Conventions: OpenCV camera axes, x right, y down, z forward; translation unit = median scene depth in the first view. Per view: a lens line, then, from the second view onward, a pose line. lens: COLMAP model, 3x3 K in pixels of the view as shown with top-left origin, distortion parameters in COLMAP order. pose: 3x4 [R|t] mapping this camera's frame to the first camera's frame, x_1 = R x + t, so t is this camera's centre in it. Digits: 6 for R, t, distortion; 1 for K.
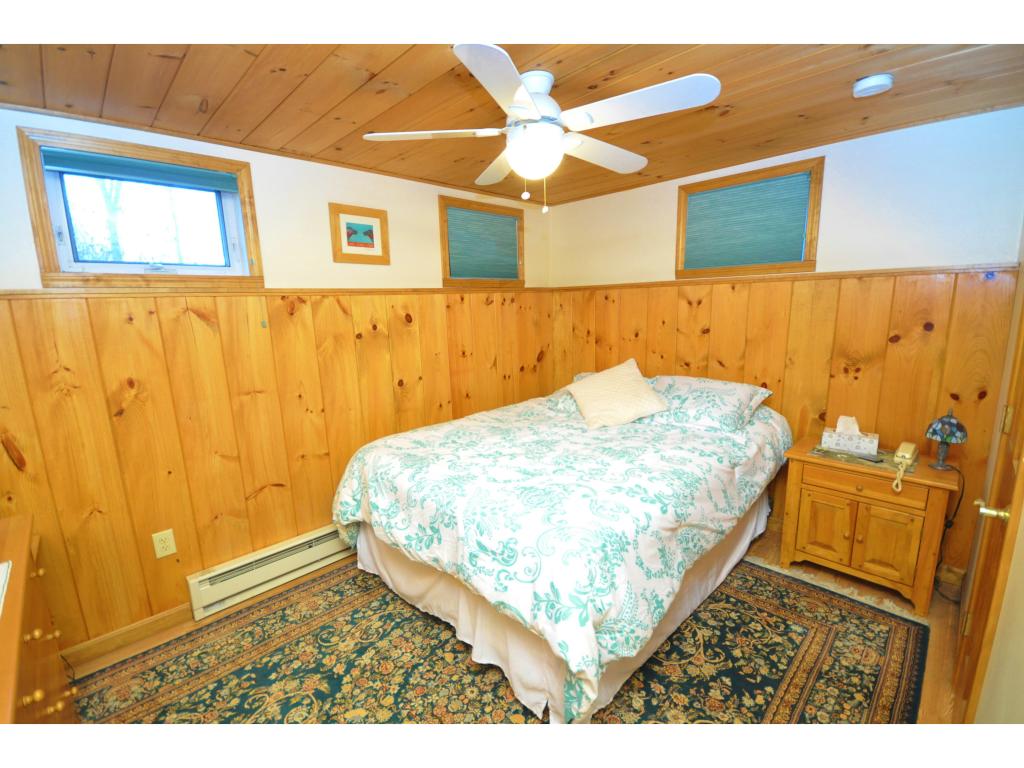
lens RADIAL K [[447.9, 0, 509.6], [0, 447.9, 388.9], [0, 0, 1]] dist [-0.000909, -0.003298]
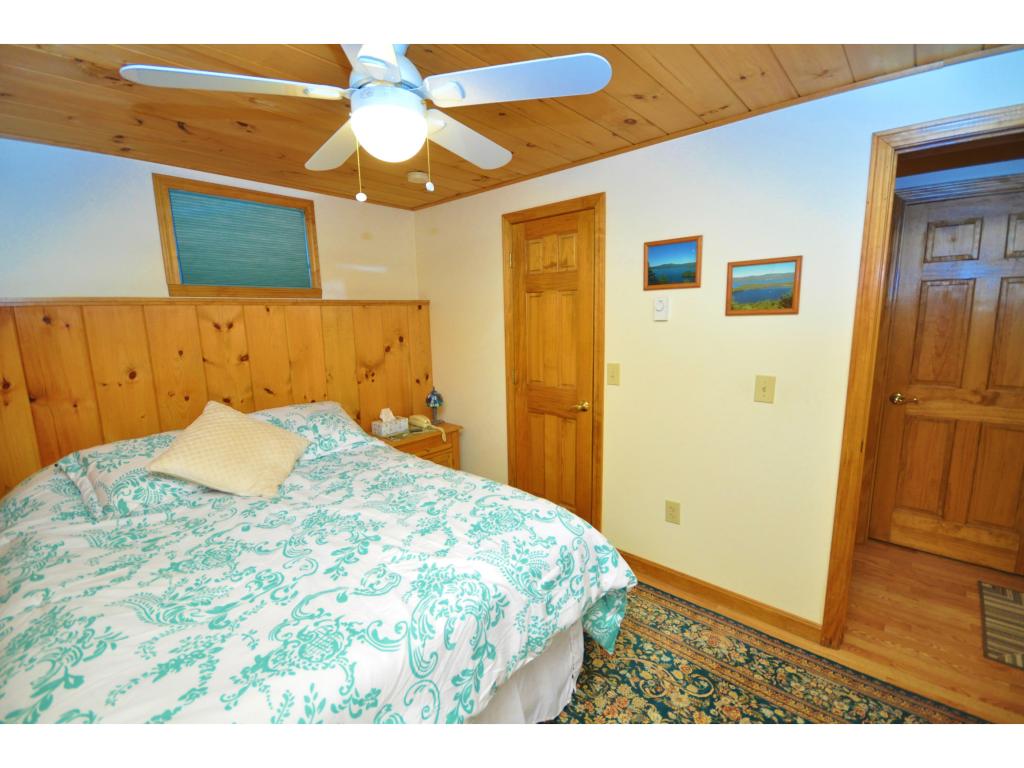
lens RADIAL K [[447.9, 0, 509.6], [0, 447.9, 388.9], [0, 0, 1]] dist [-0.000909, -0.003298]
pose [[-0.061319, -0.135805, 0.988836, -0.514996], [0.209418, 0.966898, 0.145778, -0.099618], [-0.975902, 0.216020, -0.030849, 0.594280]]
